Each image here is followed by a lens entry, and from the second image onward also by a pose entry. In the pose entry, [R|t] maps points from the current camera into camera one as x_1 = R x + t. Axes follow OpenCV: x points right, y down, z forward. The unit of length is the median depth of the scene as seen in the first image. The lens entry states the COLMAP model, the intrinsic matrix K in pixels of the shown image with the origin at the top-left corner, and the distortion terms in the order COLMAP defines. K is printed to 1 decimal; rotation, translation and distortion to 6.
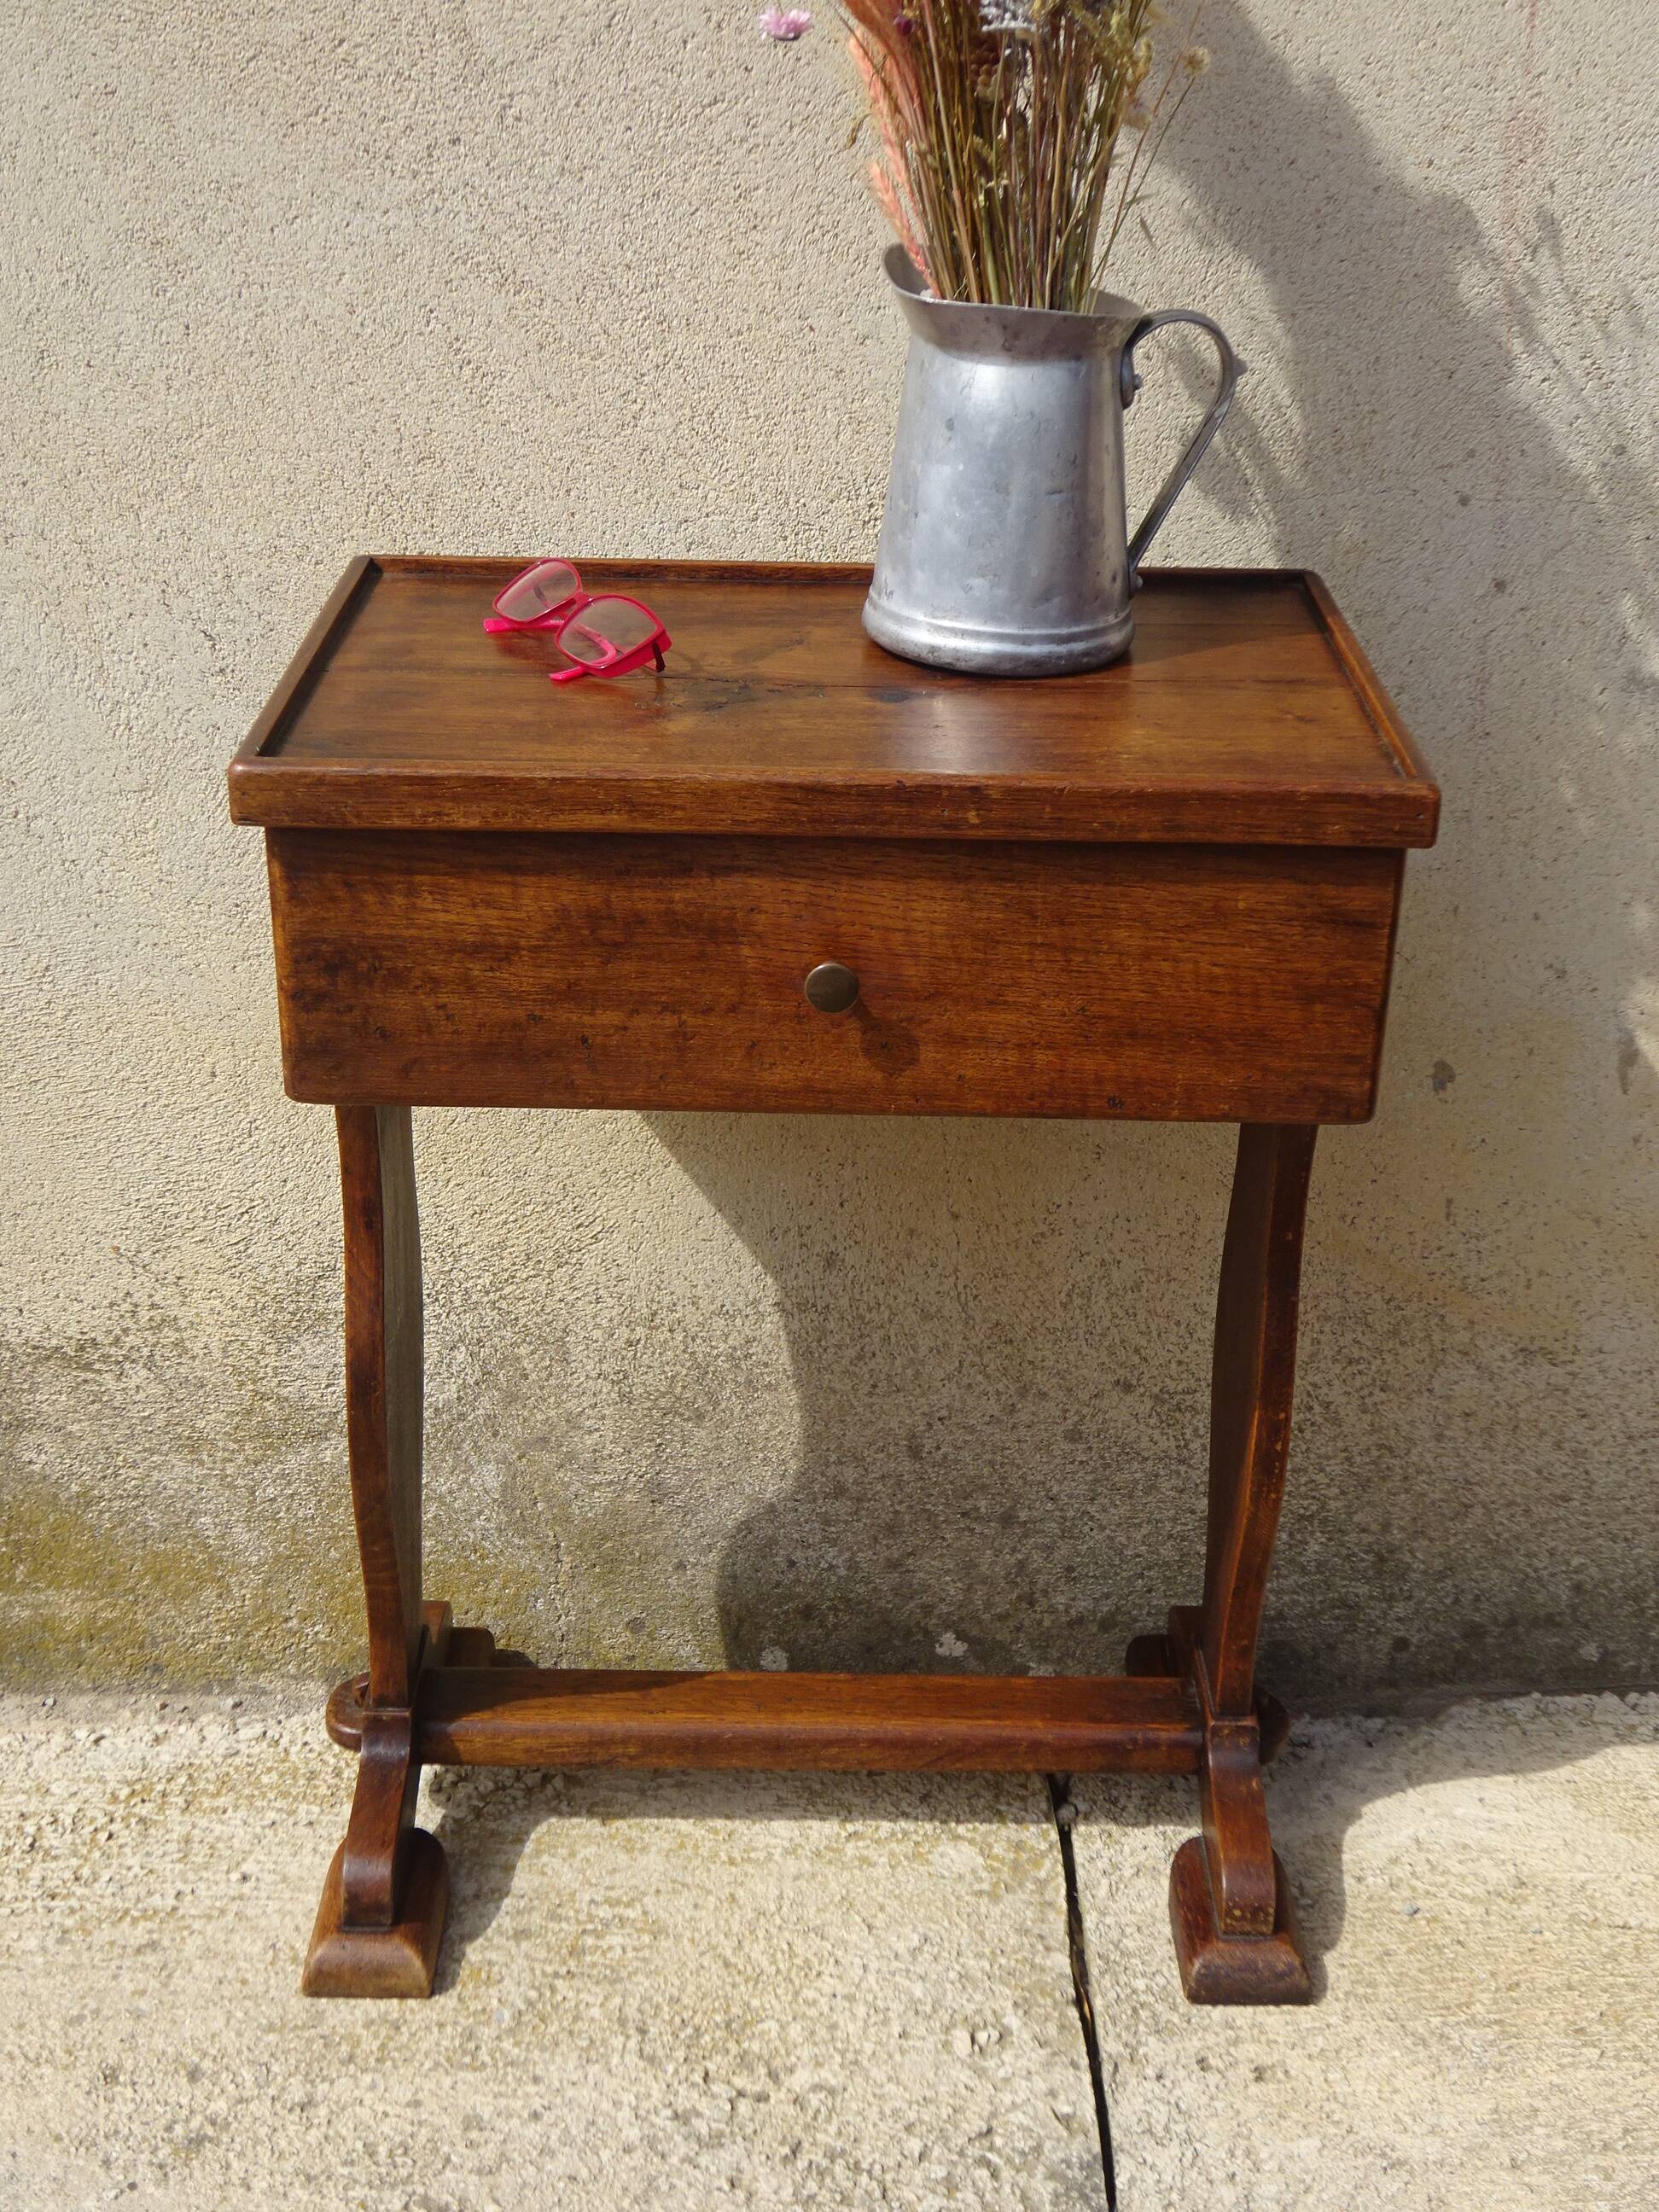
lens RADIAL K [[2858.1, 0, 822.7], [0, 2858.1, 1099.9], [0, 0, 1]] dist [0.030189, 0.000000]
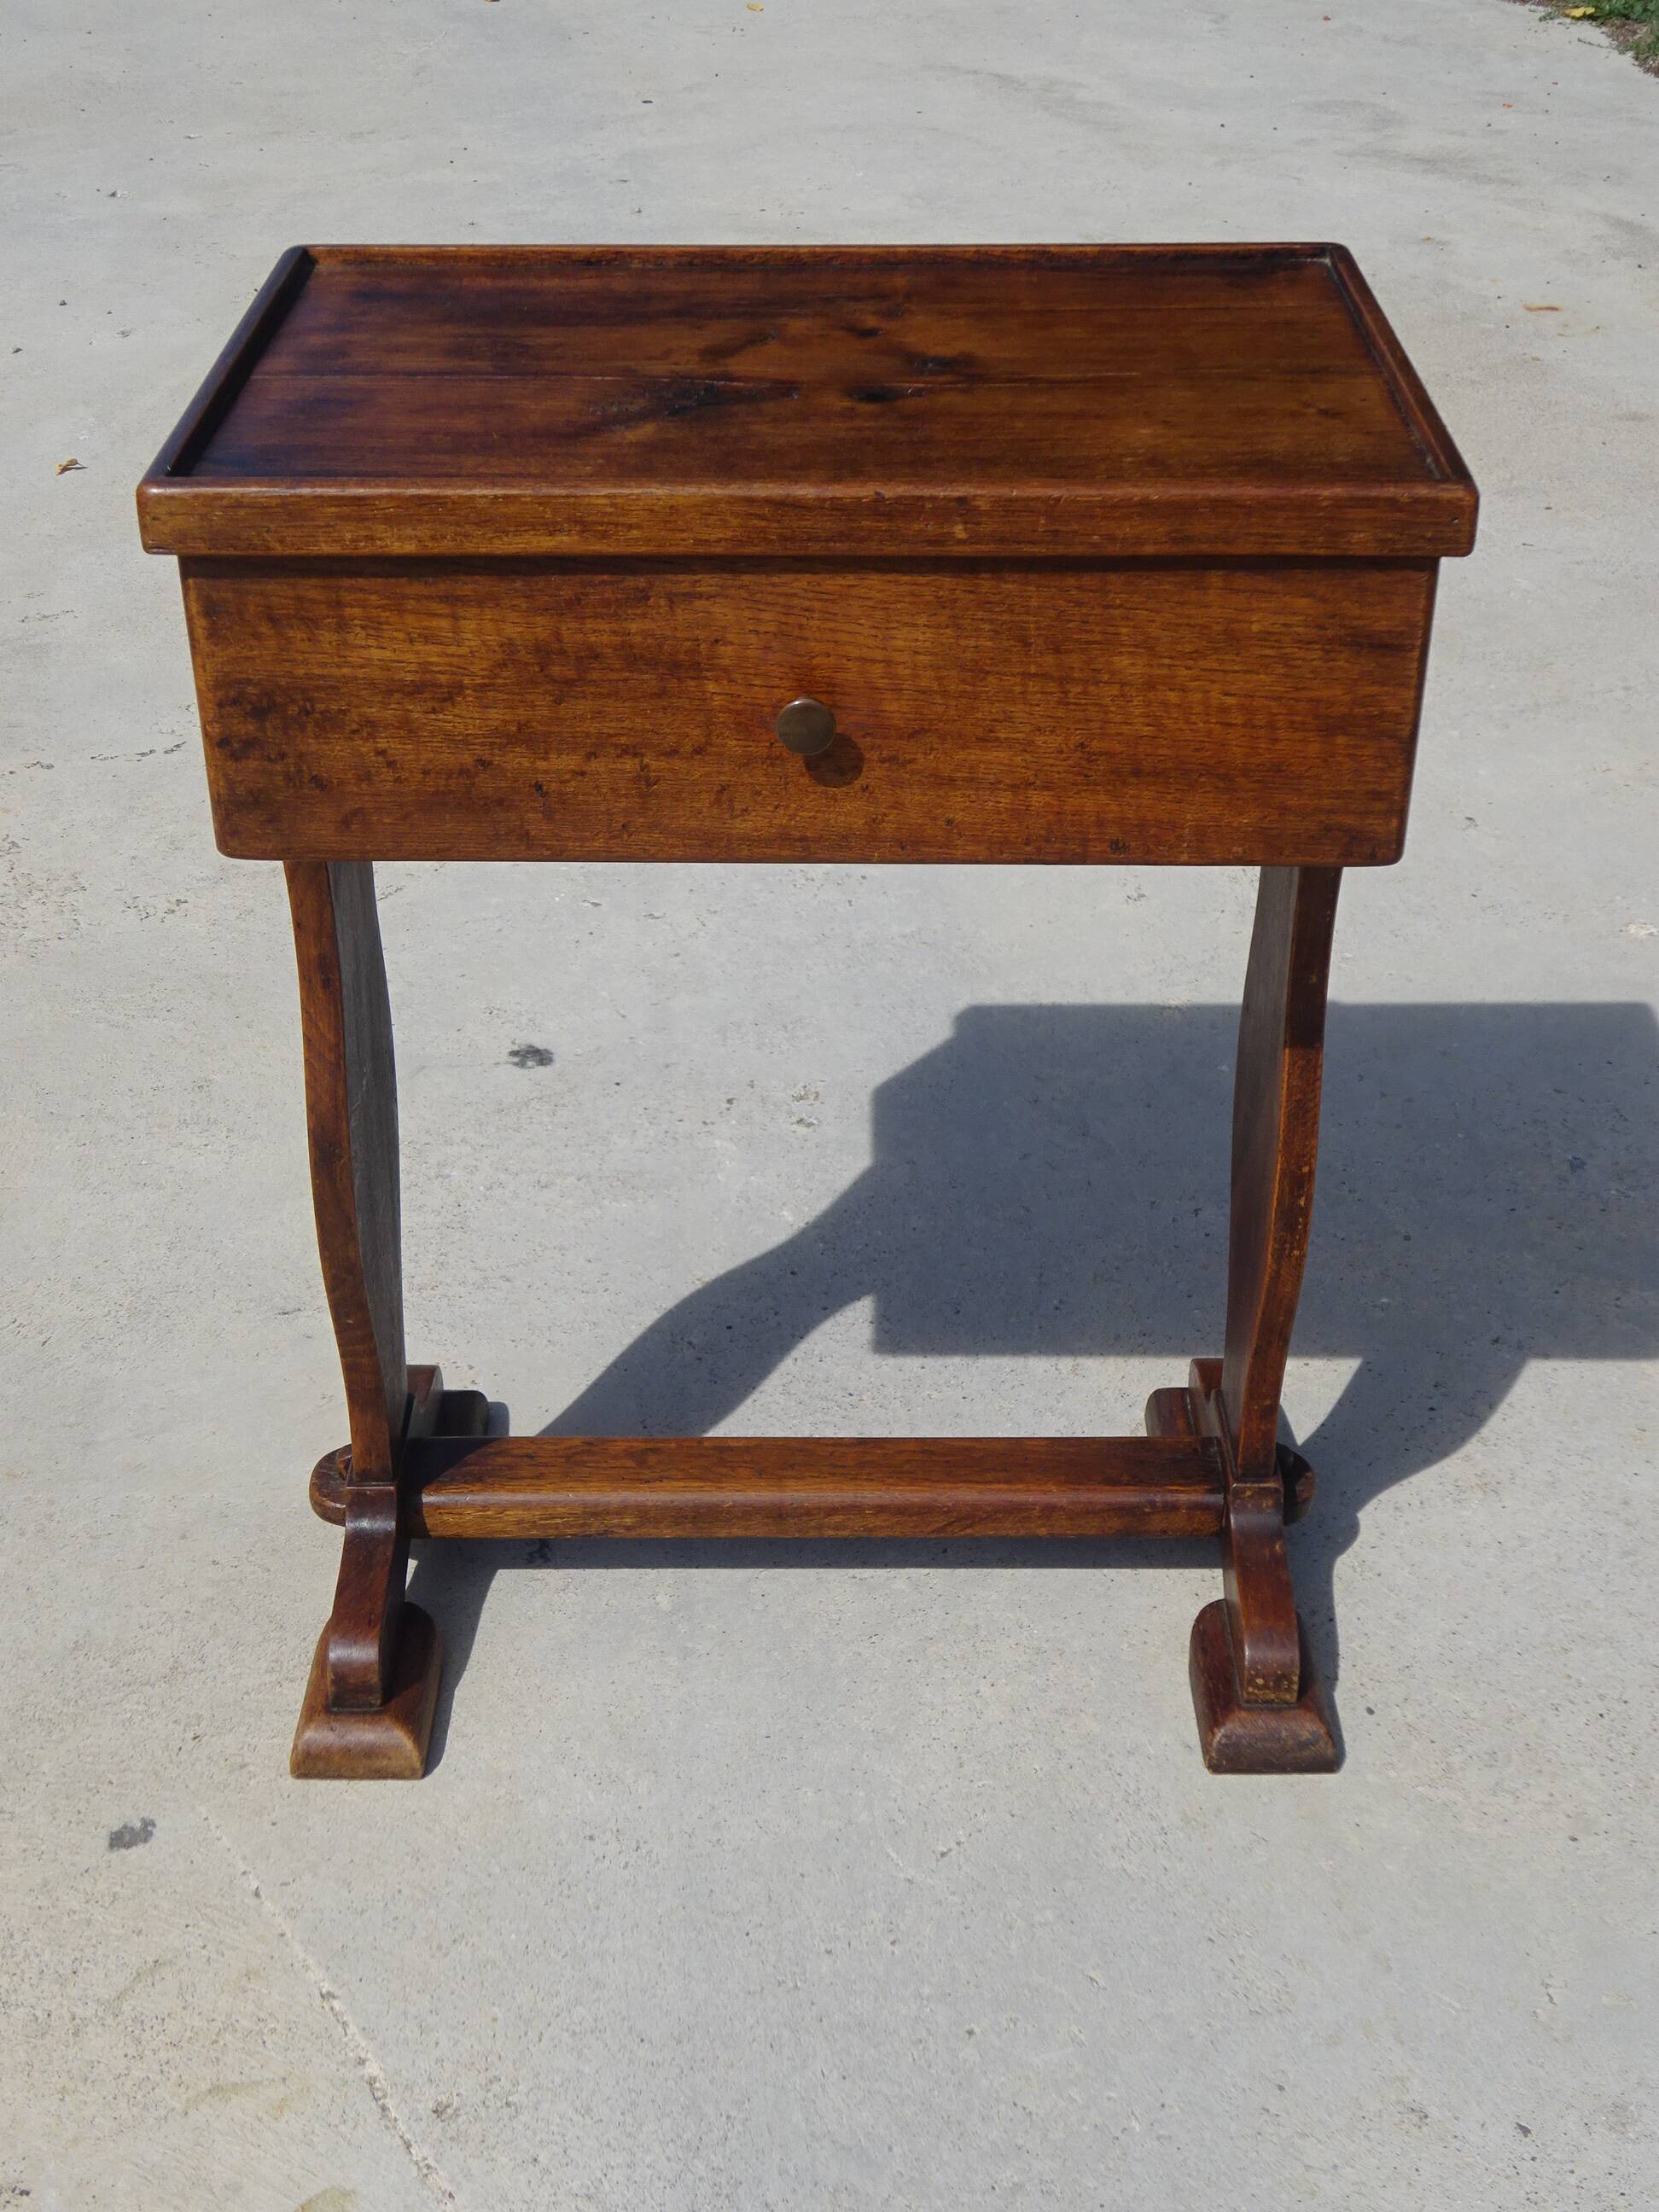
lens RADIAL K [[2858.1, 0, 843.1], [0, 2858.1, 1088.8], [0, 0, 1]] dist [0.030189, 0.000000]
pose [[0.999815, -0.016095, -0.010552, 0.018594], [0.017099, 0.994512, 0.103211, -0.014754], [0.008833, -0.103373, 0.994603, 0.066992]]
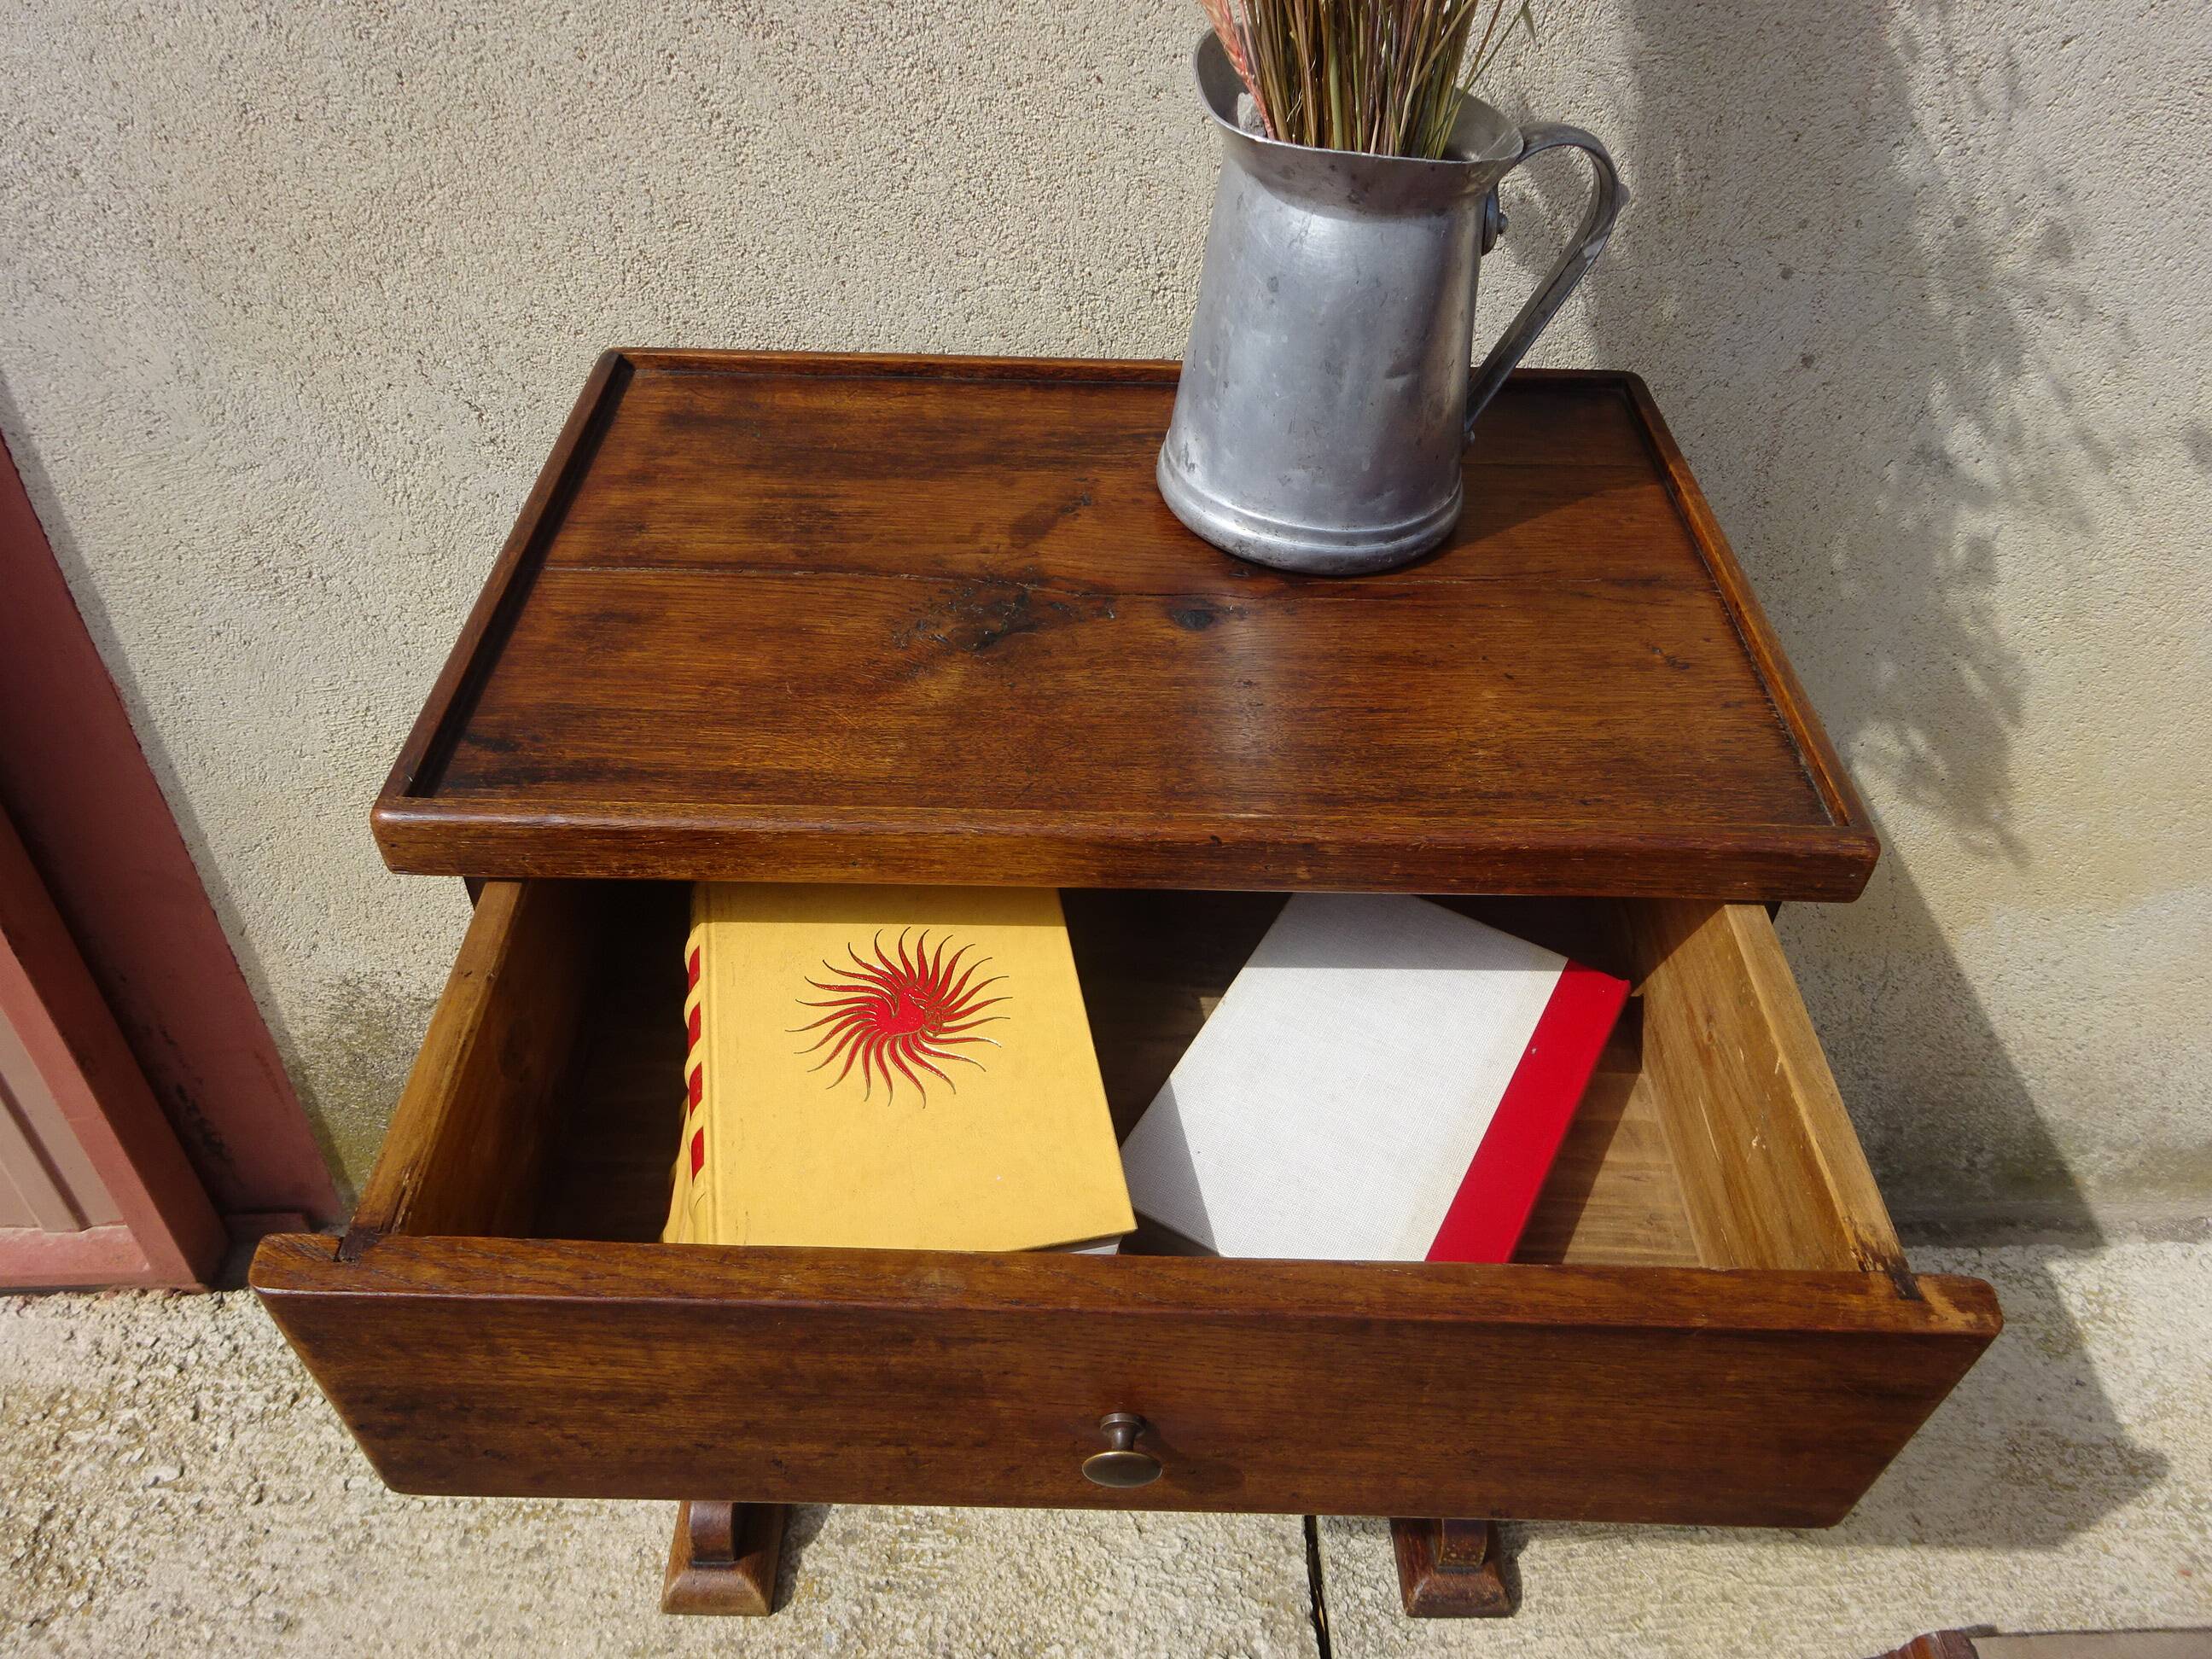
lens RADIAL K [[1615.5, 0, 1108.4], [0, 1615.5, 816.2], [0, 0, 1]] dist [-0.012590, 0.004142]
pose [[0.999948, 0.004680, 0.009112, -0.004523], [-0.007128, 0.956767, 0.290768, -0.197771], [-0.007357, -0.290818, 0.956750, 0.457109]]
